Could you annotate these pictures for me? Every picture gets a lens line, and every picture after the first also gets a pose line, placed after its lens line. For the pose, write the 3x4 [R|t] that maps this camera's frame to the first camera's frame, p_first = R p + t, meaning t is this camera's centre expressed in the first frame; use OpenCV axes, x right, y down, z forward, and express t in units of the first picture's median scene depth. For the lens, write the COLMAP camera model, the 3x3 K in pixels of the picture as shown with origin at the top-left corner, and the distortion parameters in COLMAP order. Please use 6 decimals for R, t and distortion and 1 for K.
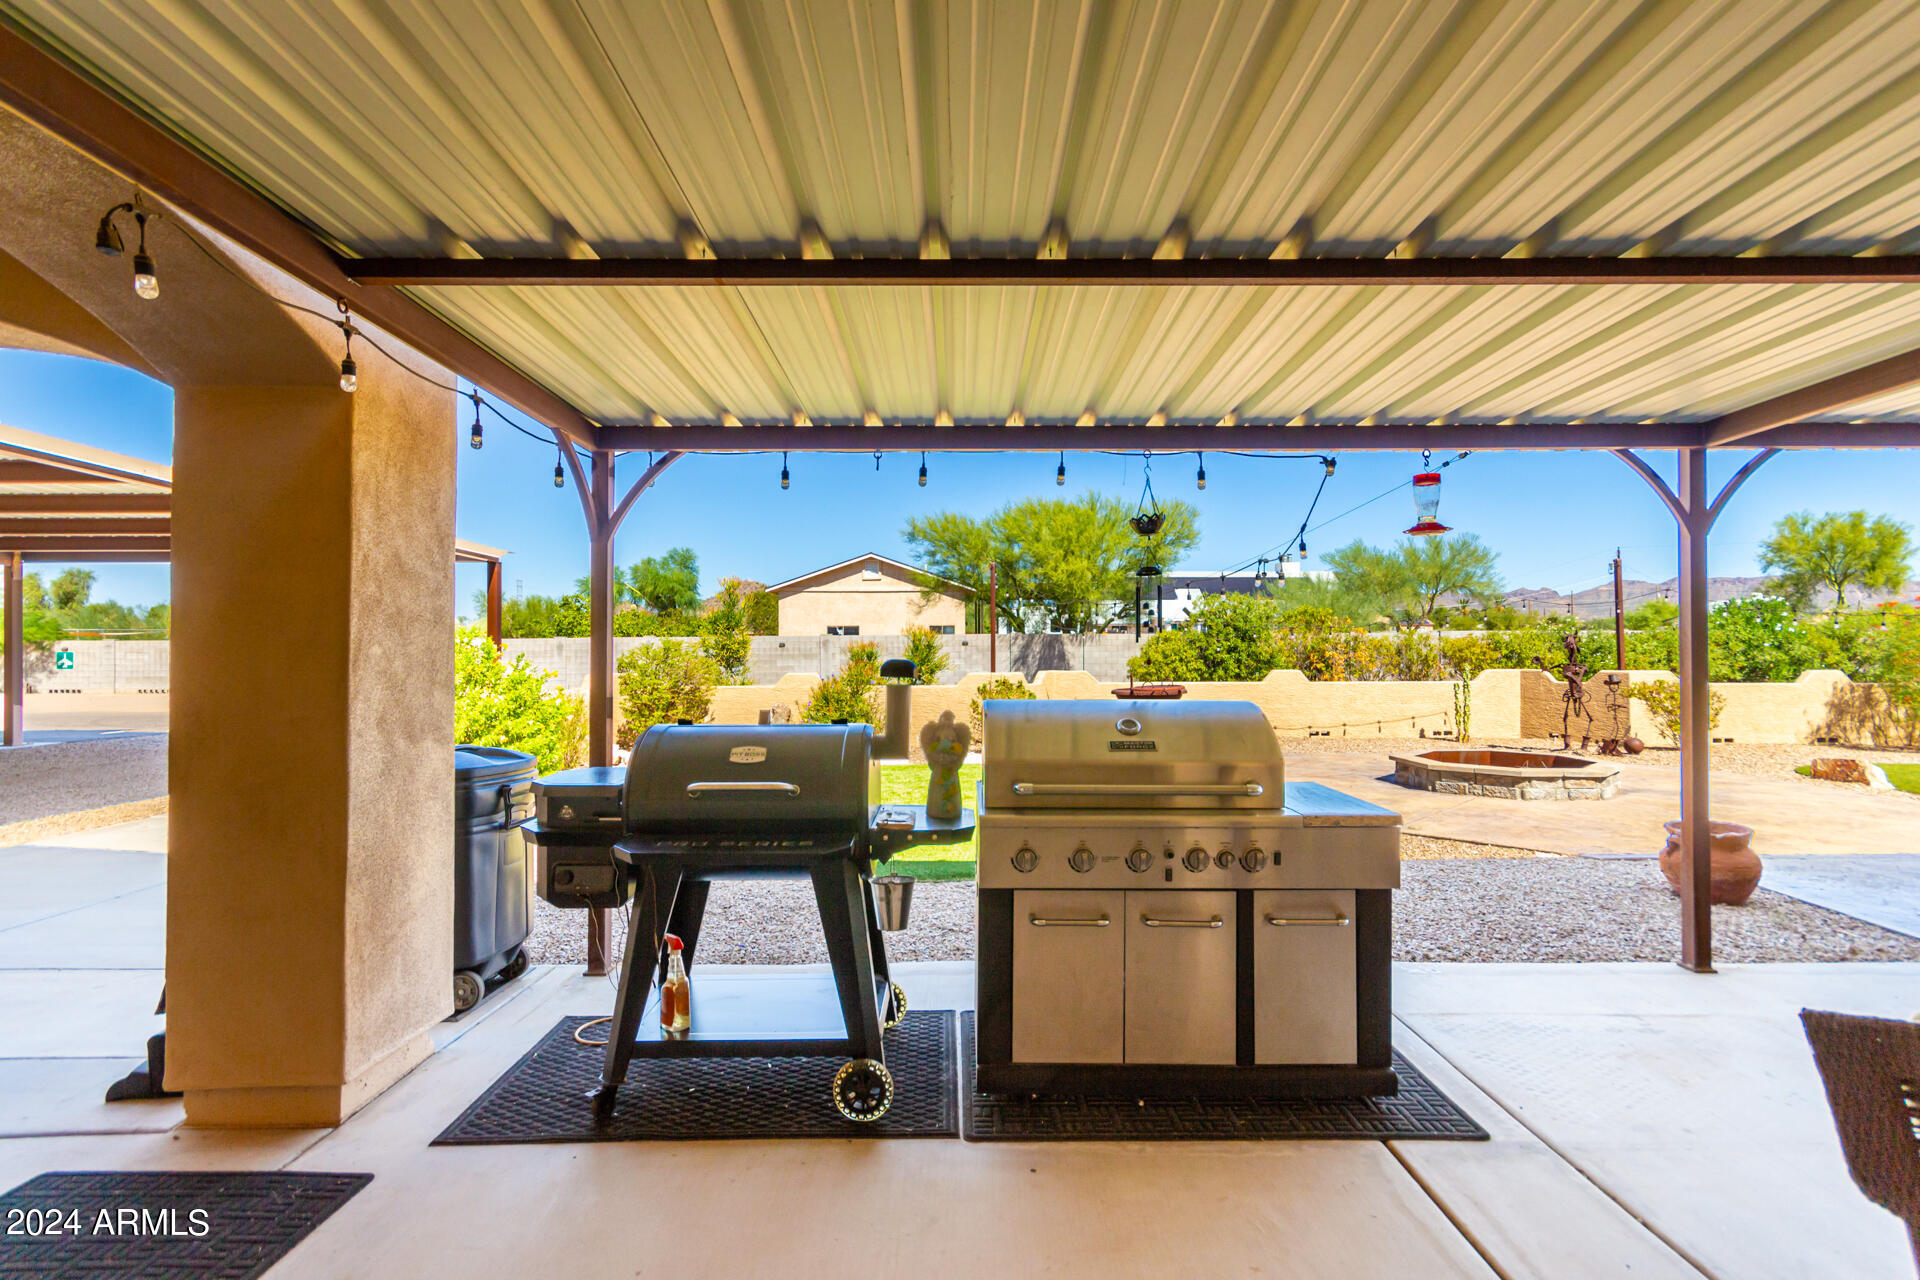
lens RADIAL K [[900.3, 0, 968.4], [0, 900.3, 645.3], [0, 0, 1]] dist [-0.004333, -0.000261]
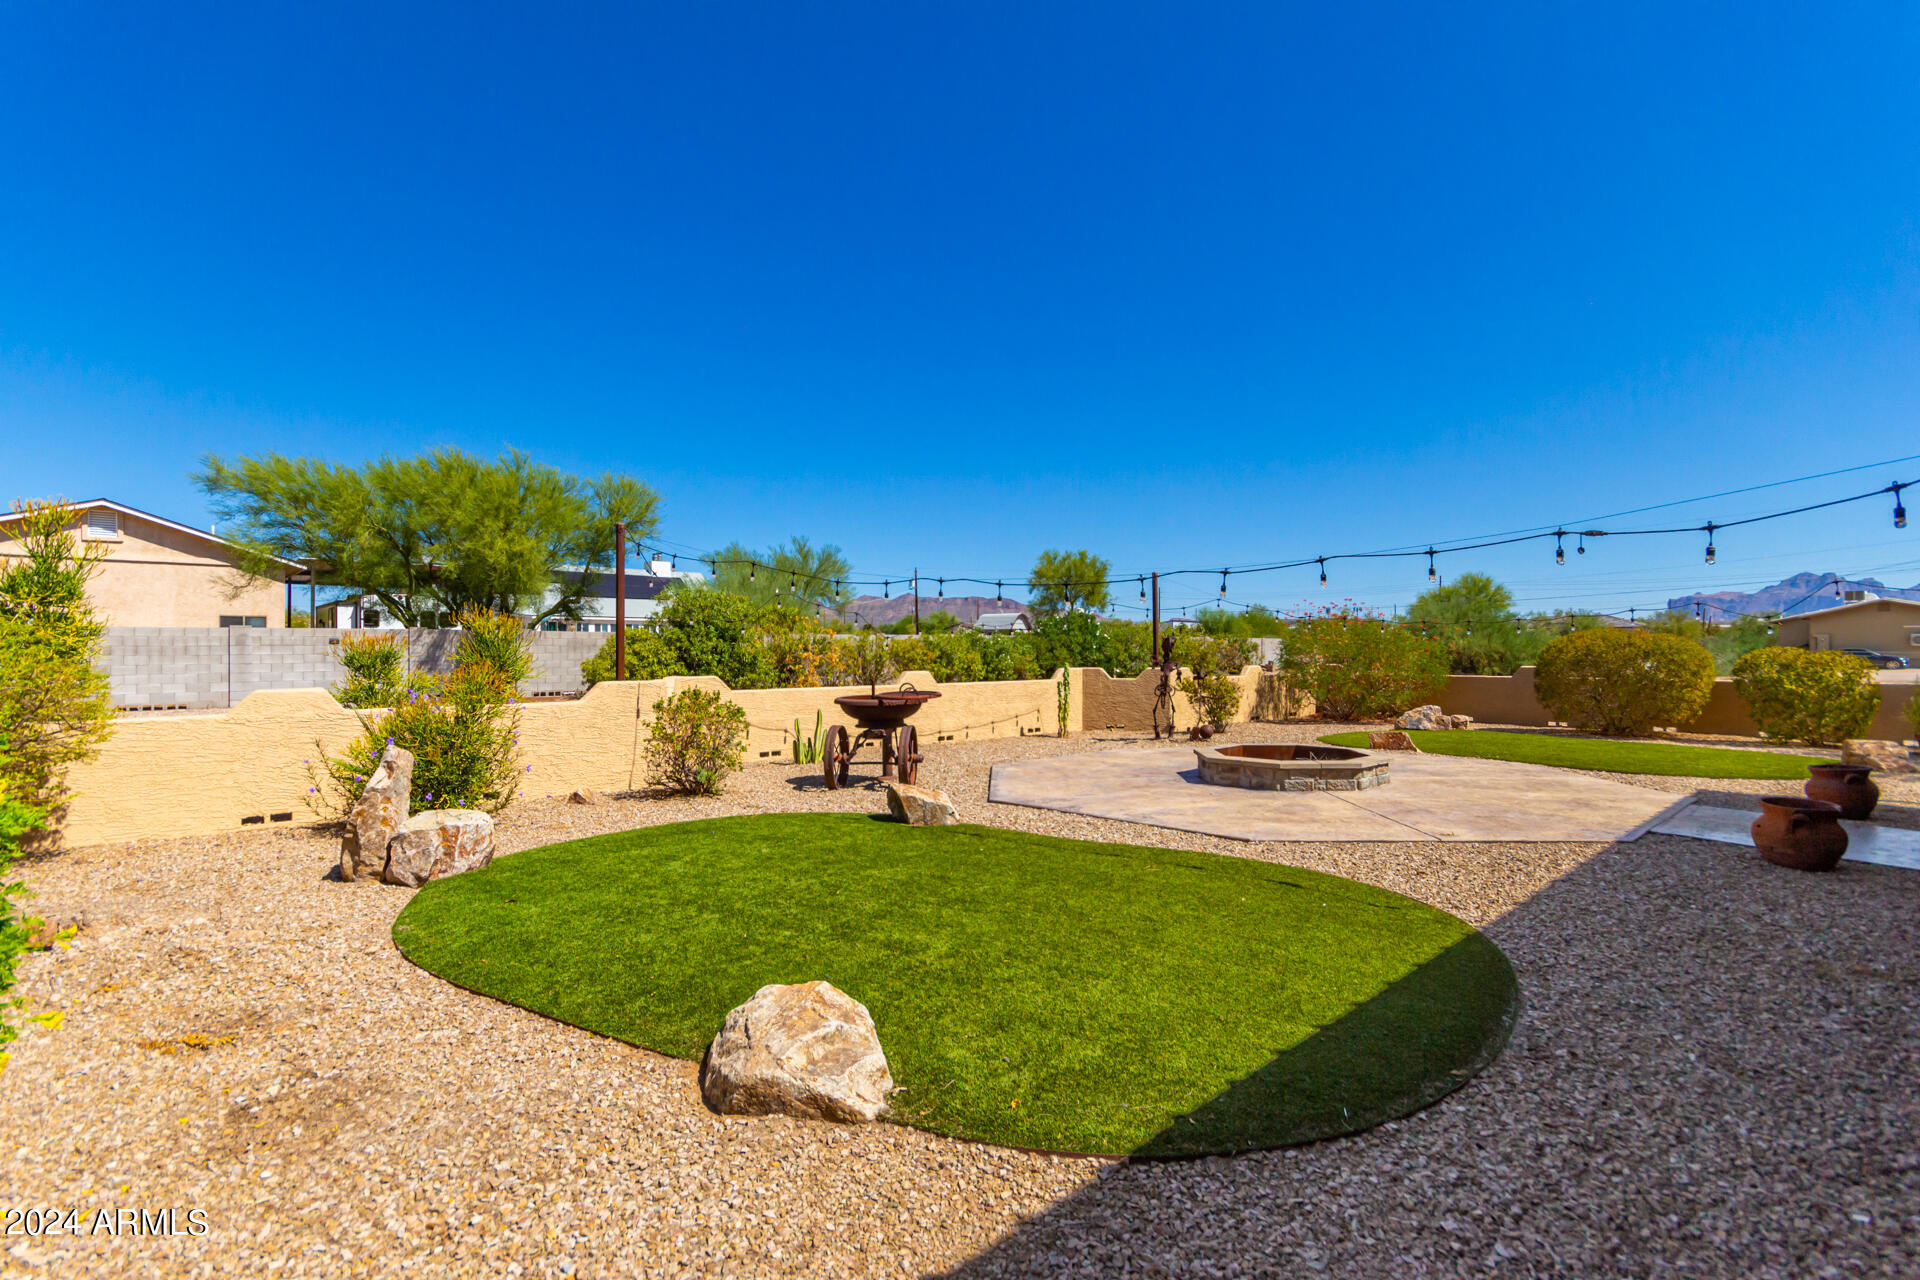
lens RADIAL K [[900.3, 0, 956.7], [0, 900.3, 638.7], [0, 0, 1]] dist [-0.004333, -0.000261]
pose [[0.742569, 0.009986, 0.669695, -0.129381], [-0.003007, 0.999928, -0.011575, 0.002787], [-0.669762, 0.006581, 0.742546, 0.159933]]
